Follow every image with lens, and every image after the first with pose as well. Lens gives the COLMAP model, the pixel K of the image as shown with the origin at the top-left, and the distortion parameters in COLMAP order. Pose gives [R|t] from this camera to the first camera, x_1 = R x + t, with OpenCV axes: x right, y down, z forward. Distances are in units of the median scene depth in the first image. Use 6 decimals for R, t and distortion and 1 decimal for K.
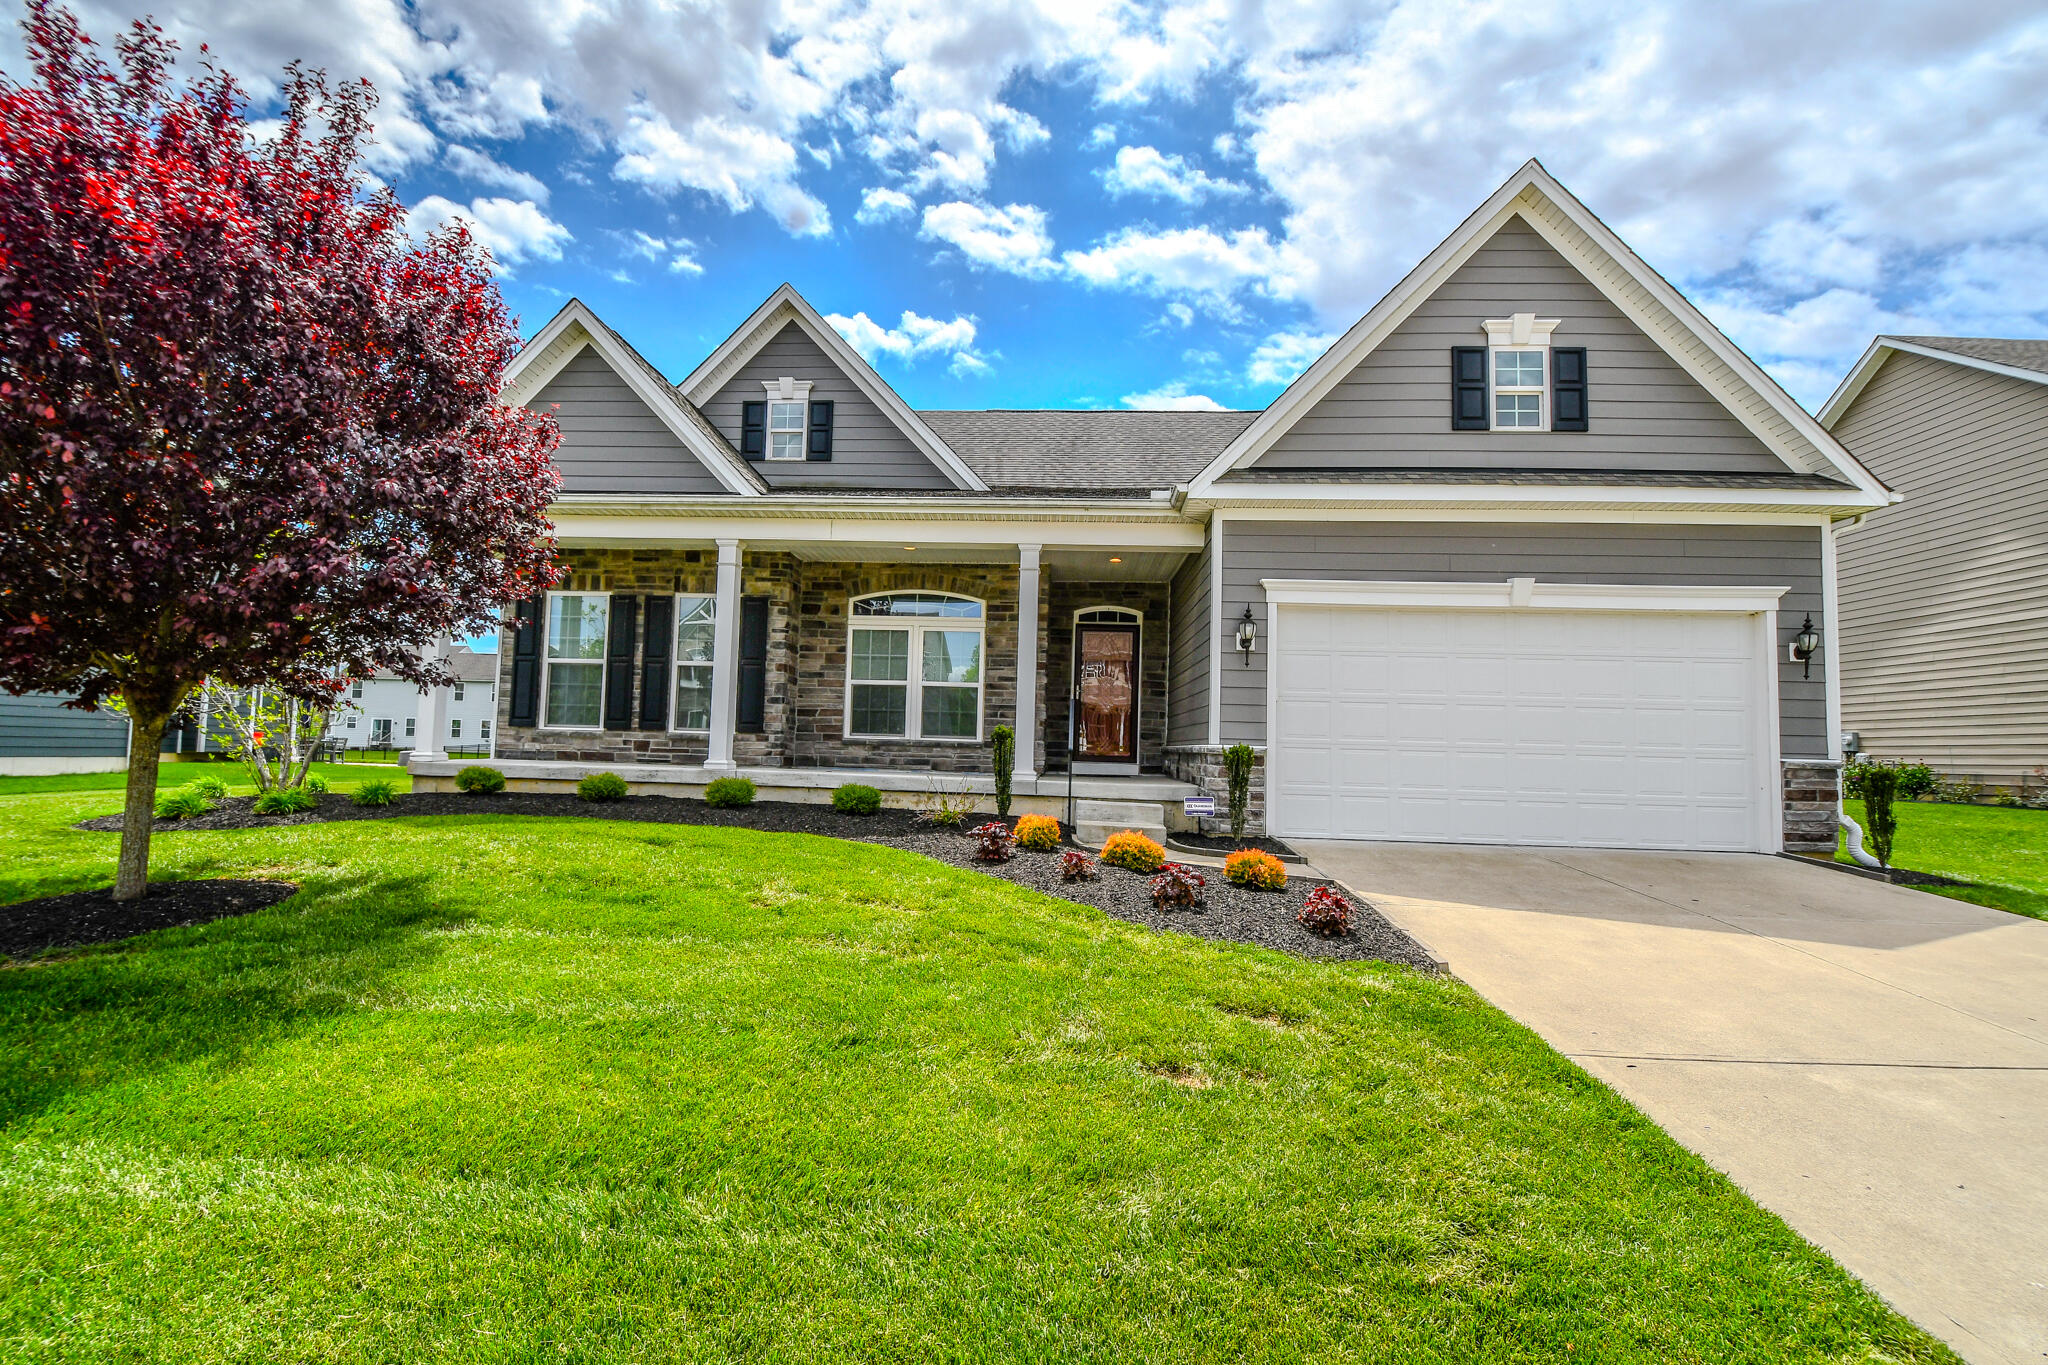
lens RADIAL K [[888.5, 0, 1008.1], [0, 888.5, 697.4], [0, 0, 1]] dist [0.002469, -0.014374]
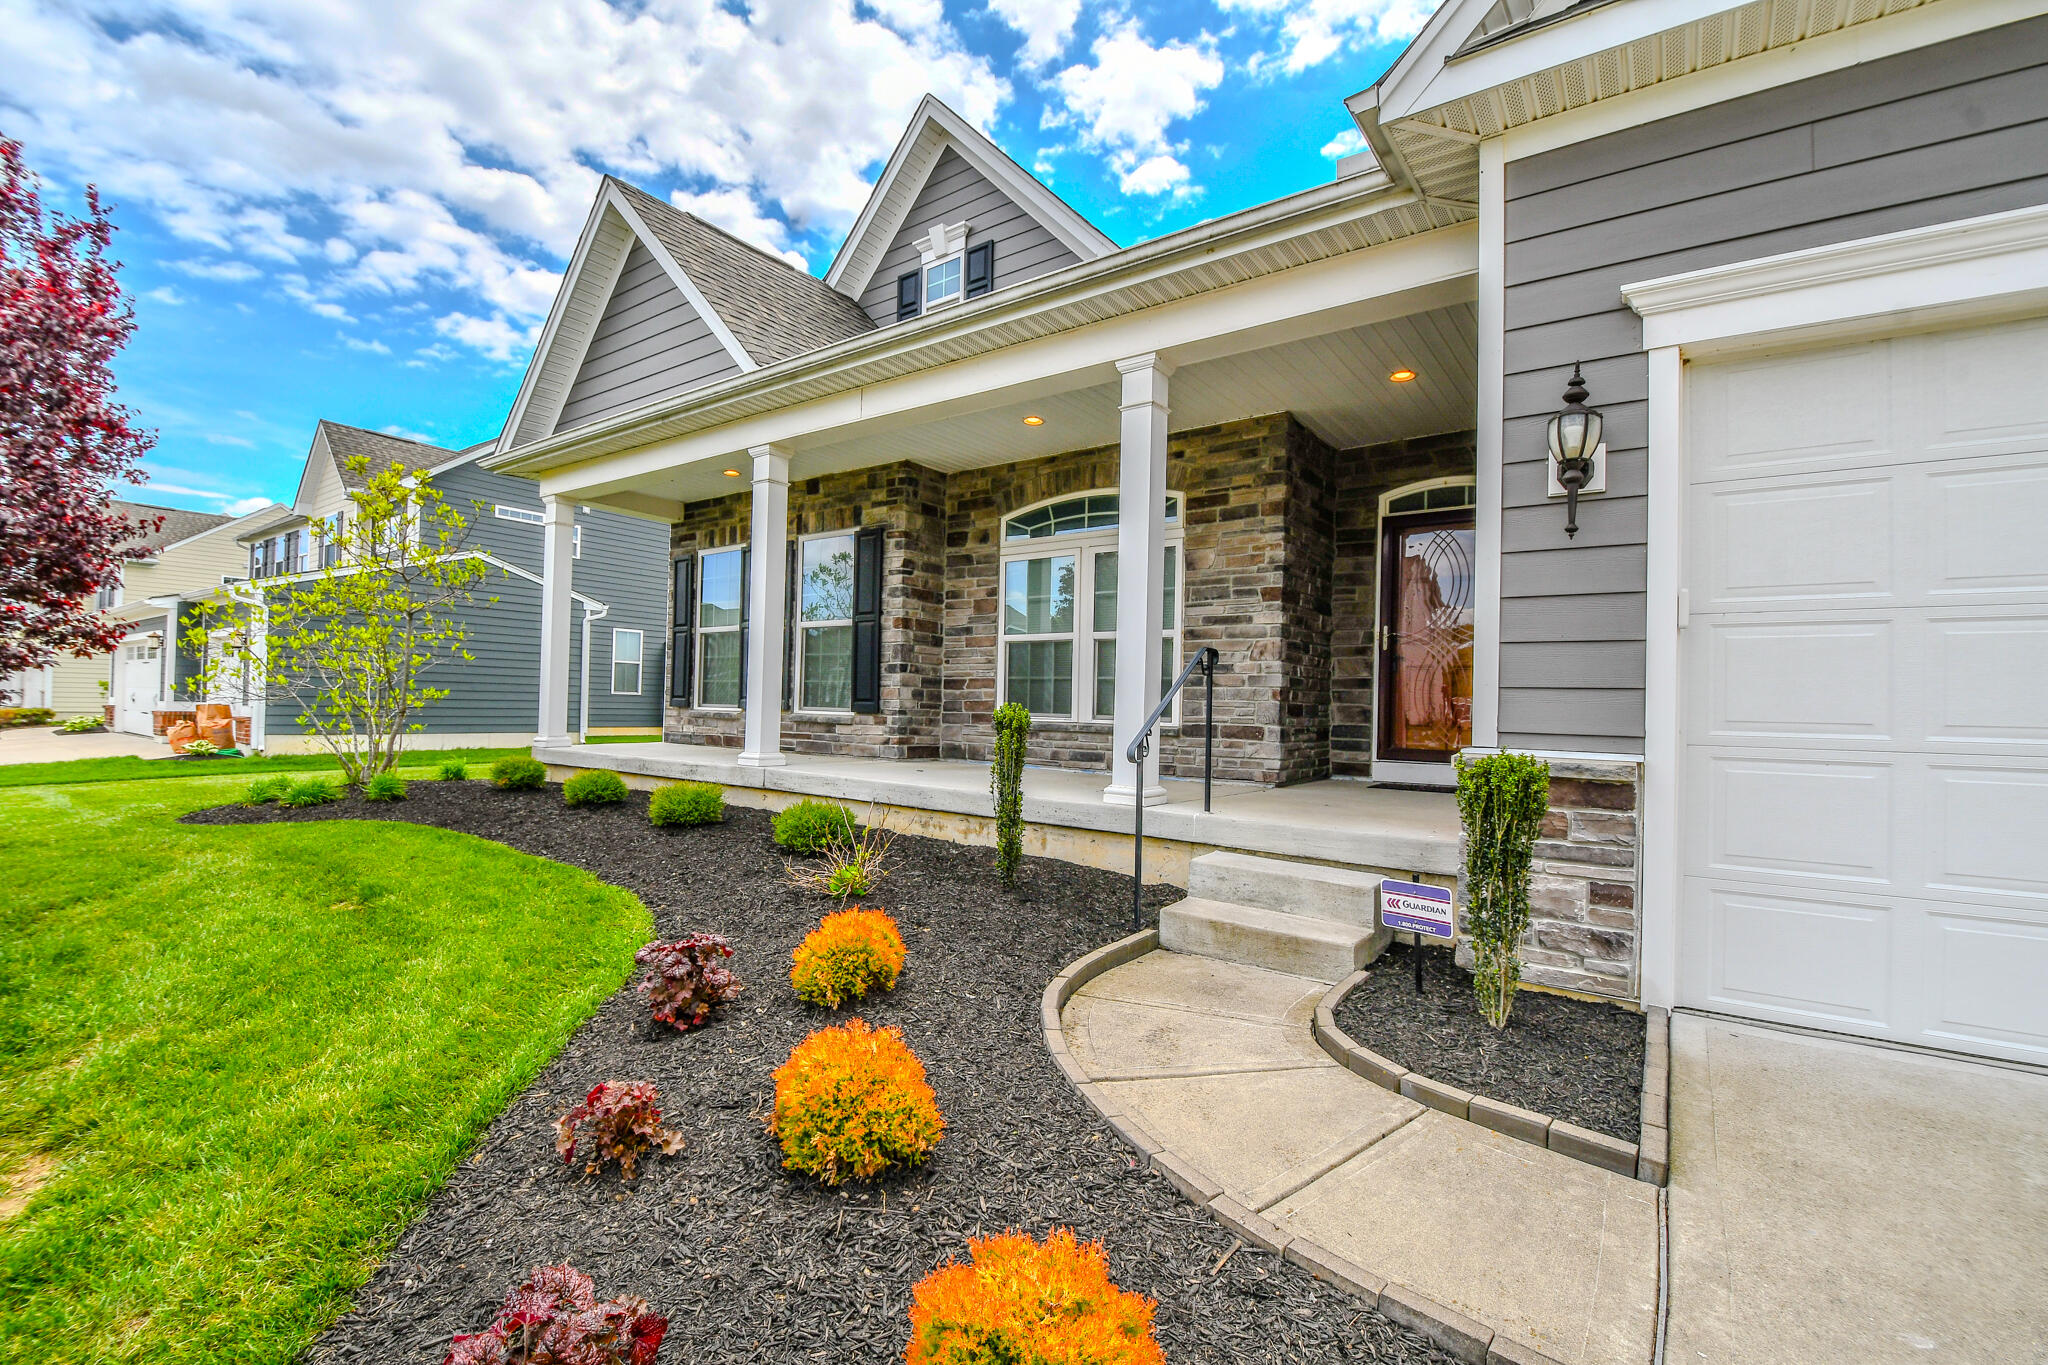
lens RADIAL K [[888.5, 0, 1008.1], [0, 888.5, 697.4], [0, 0, 1]] dist [0.002469, -0.014374]
pose [[0.832535, -0.012581, -0.553830, 0.253730], [0.031647, 0.999189, 0.024876, 0.013778], [0.553068, -0.038237, 0.832258, 0.520596]]
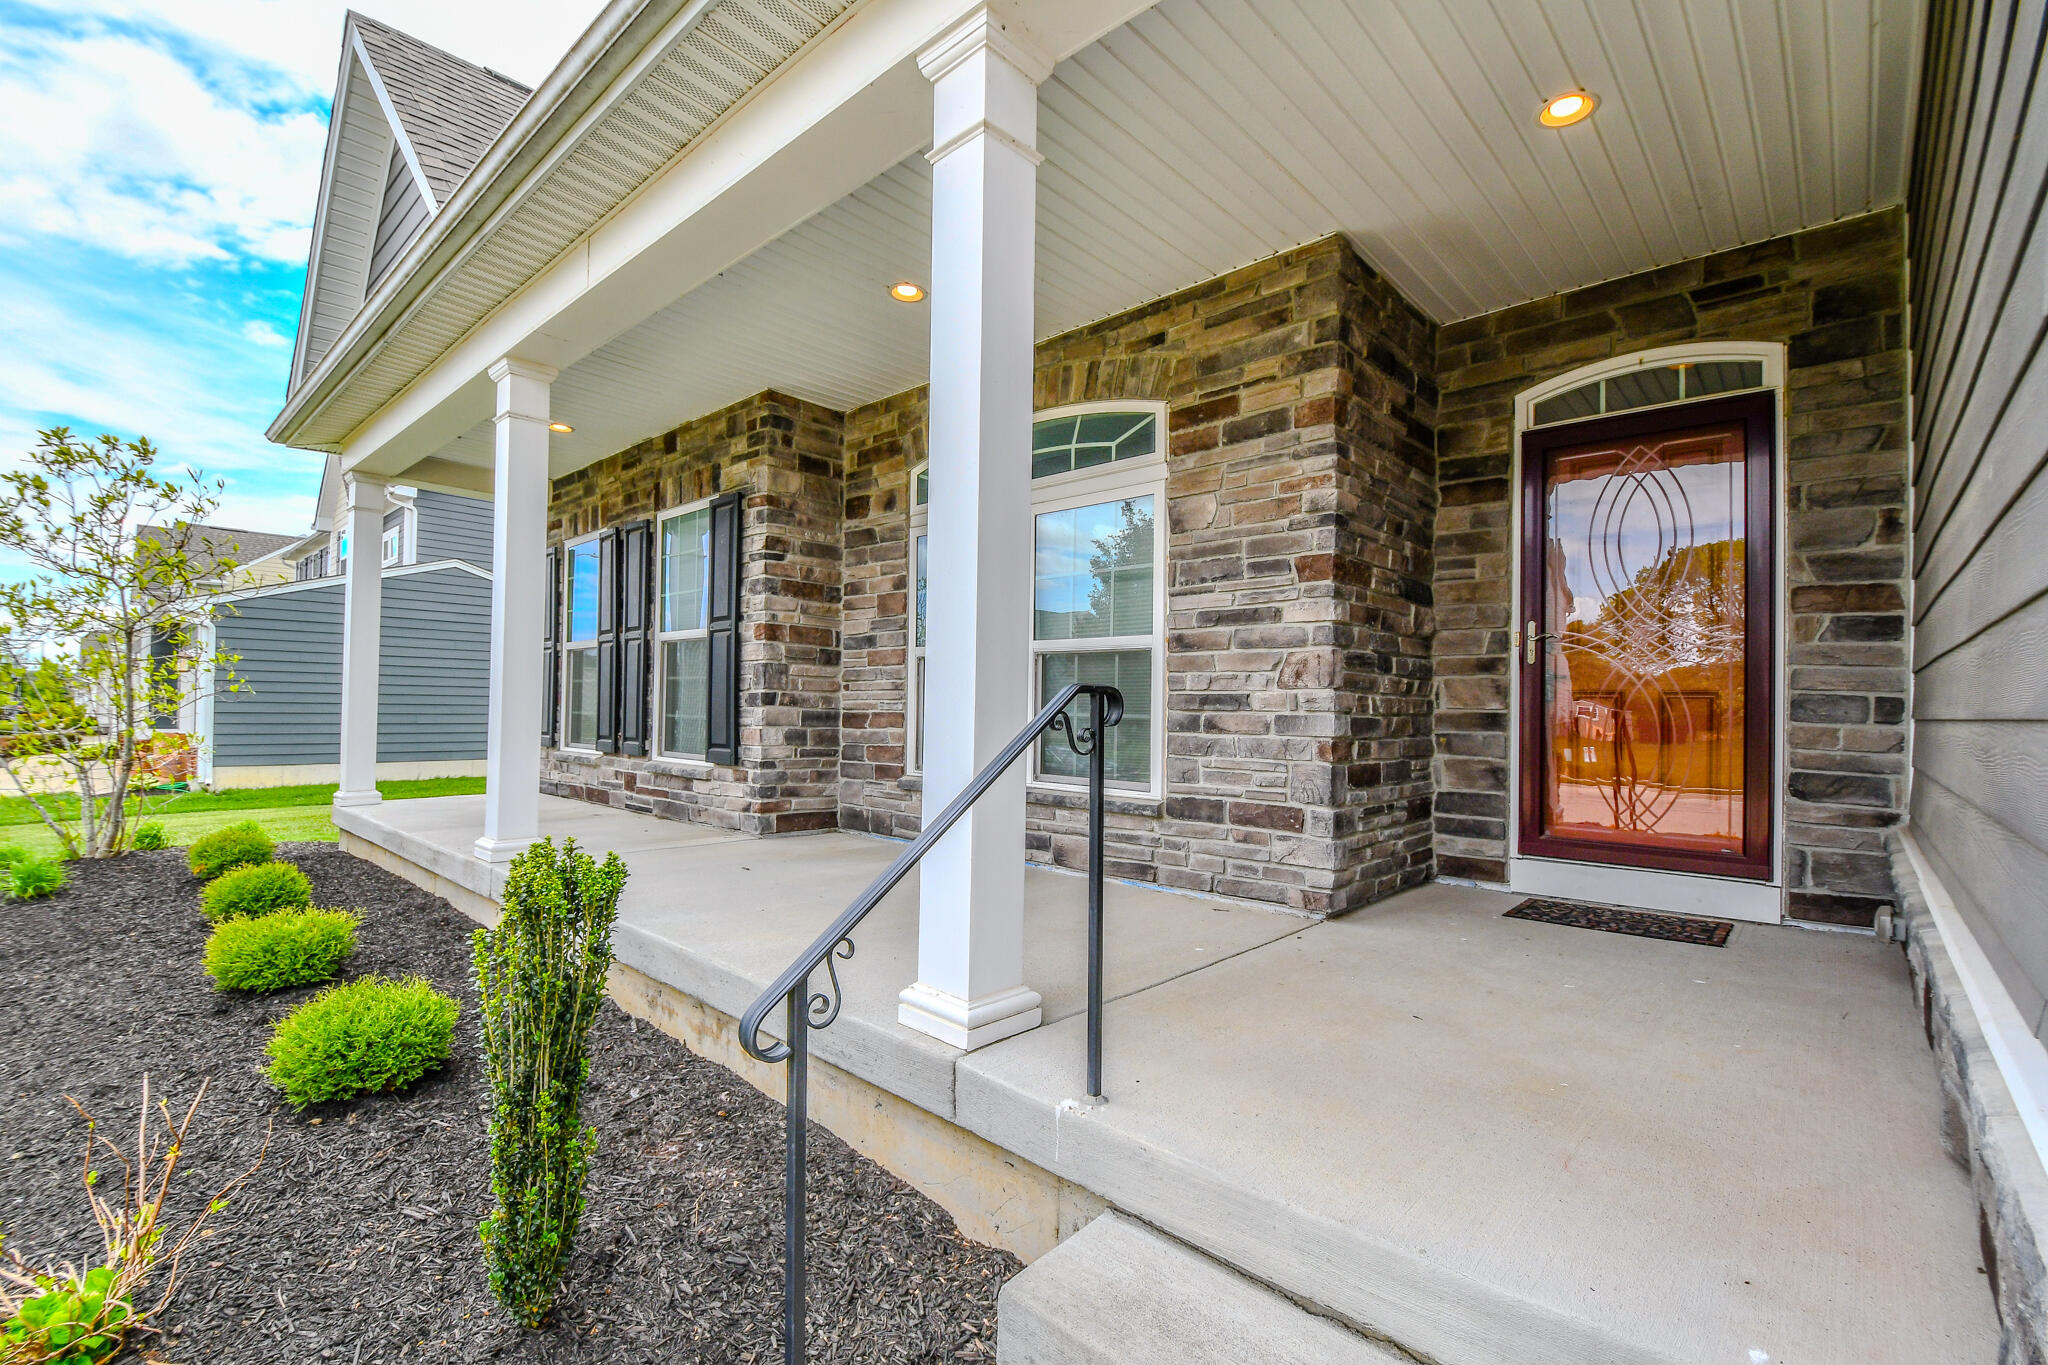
lens RADIAL K [[888.5, 0, 1008.1], [0, 888.5, 697.4], [0, 0, 1]] dist [0.002469, -0.014374]
pose [[0.764420, -0.024401, -0.644257, 0.186242], [0.044325, 0.998908, 0.014758, 0.001210], [0.643194, -0.039838, 0.764666, 0.833487]]
